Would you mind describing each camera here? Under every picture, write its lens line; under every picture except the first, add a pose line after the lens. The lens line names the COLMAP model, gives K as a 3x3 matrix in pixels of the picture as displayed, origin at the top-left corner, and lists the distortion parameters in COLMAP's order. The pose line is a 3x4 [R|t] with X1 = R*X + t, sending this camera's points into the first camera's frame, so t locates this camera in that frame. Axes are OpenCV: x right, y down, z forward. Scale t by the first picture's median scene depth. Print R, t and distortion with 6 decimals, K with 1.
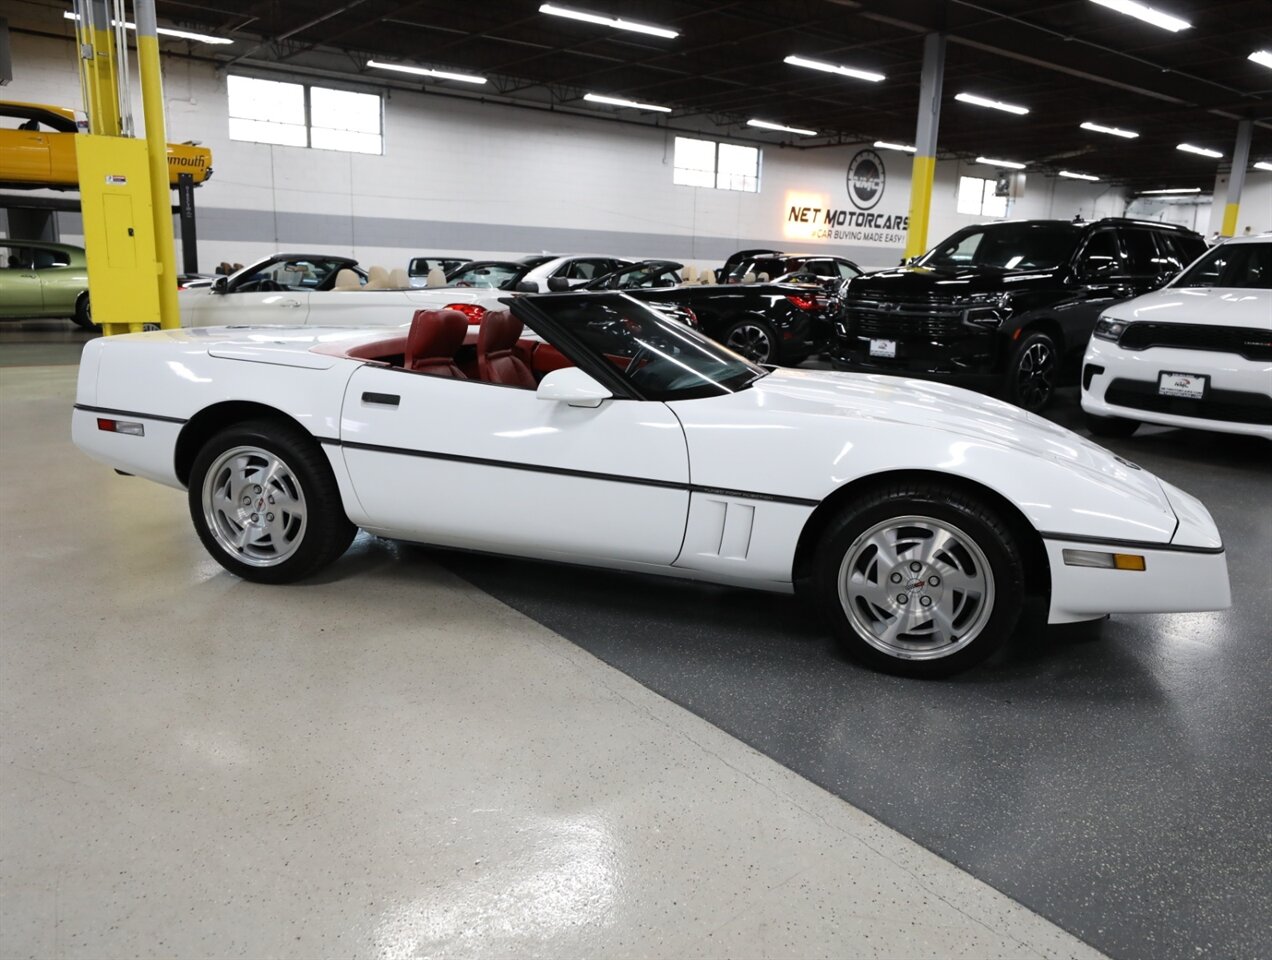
lens RADIAL K [[957.8, 0, 636.0], [0, 957.8, 480.0], [0, 0, 1]] dist [0.005102, 0.002298]
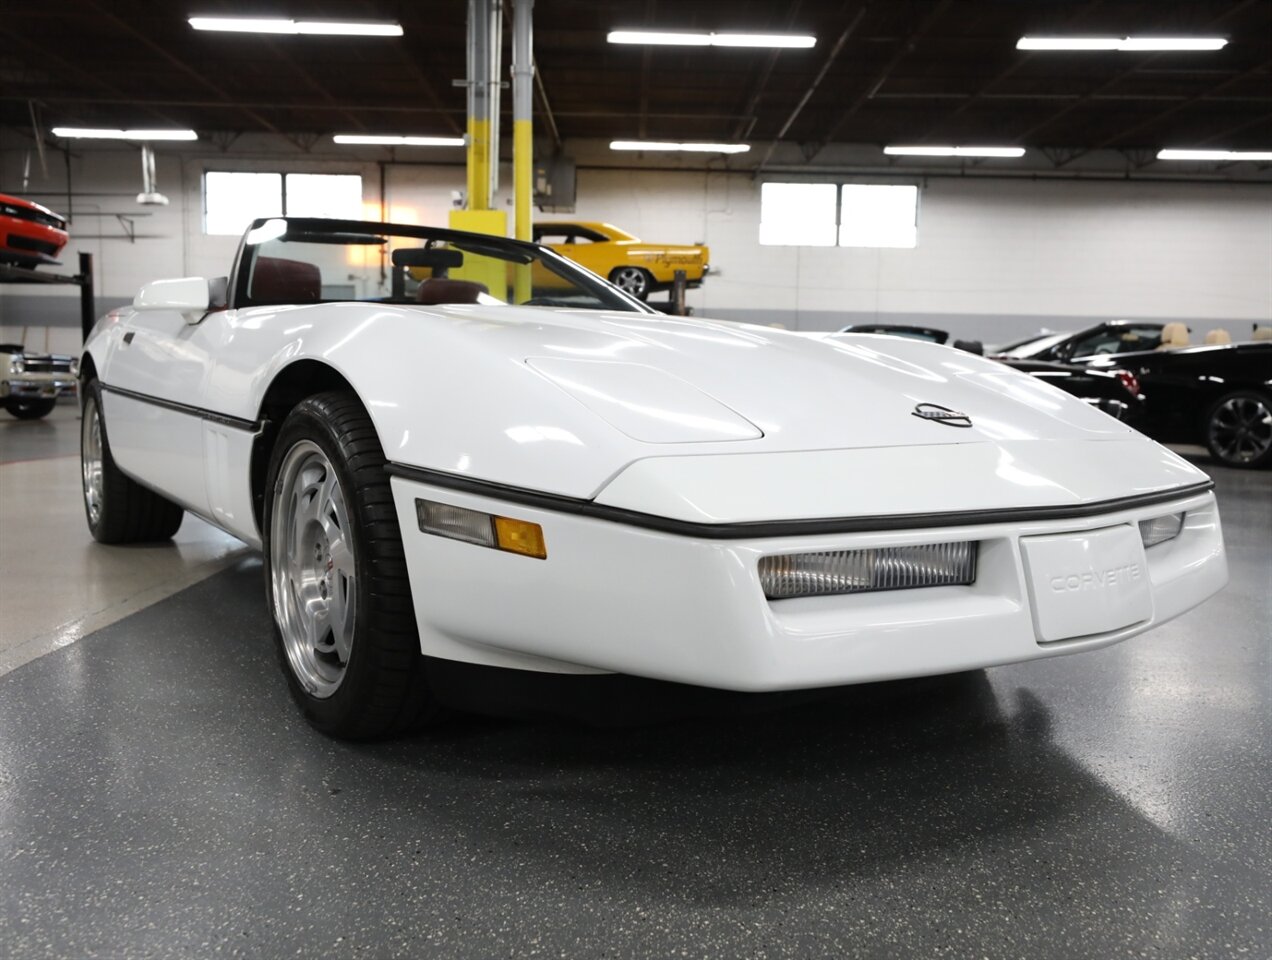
lens RADIAL K [[1009.4, 0, 636.0], [0, 1009.4, 480.0], [0, 0, 1]] dist [0.000484, 0.015418]
pose [[0.799084, 0.043201, -0.599665, 0.794909], [-0.125020, 0.987552, -0.095451, 0.092030], [0.588077, 0.151243, 0.794539, 0.603423]]
